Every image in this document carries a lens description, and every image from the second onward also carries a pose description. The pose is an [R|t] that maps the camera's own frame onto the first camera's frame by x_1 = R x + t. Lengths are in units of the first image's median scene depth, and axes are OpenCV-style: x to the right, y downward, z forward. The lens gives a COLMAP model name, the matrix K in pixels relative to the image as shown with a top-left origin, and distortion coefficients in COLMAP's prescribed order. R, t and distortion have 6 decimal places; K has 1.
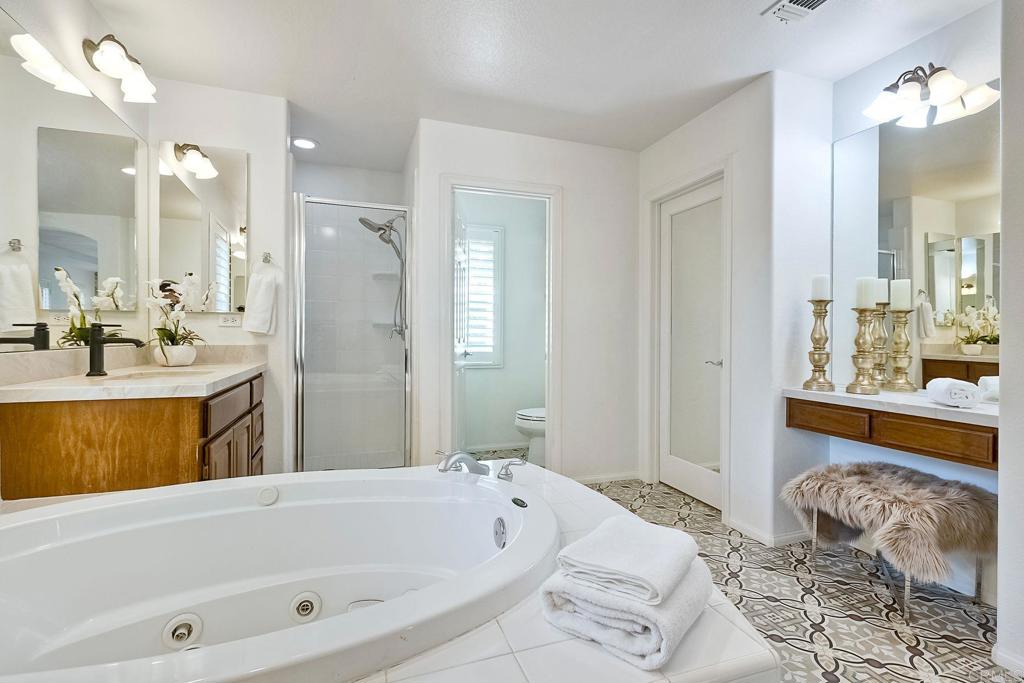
lens RADIAL K [[466.6, 0, 515.0], [0, 466.6, 335.4], [0, 0, 1]] dist [0.003574, 0.000335]
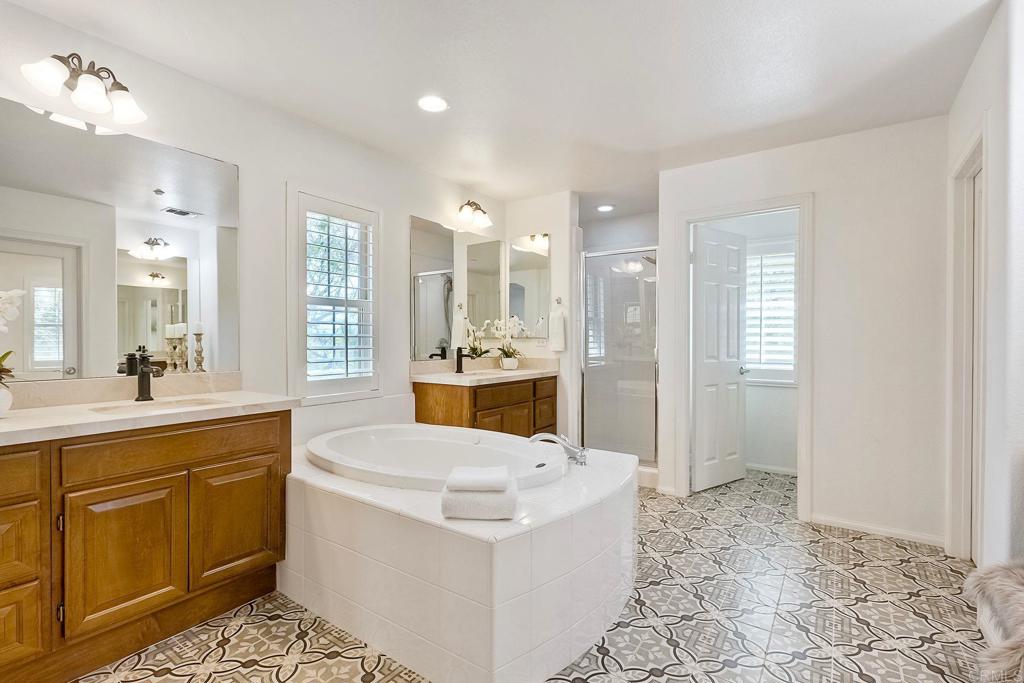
lens RADIAL K [[466.6, 0, 515.0], [0, 466.6, 335.4], [0, 0, 1]] dist [0.003574, 0.000335]
pose [[0.601309, -0.014487, -0.798886, 0.639937], [-0.001137, 0.999819, -0.018986, -0.027889], [0.799016, 0.012325, 0.601183, -0.015862]]
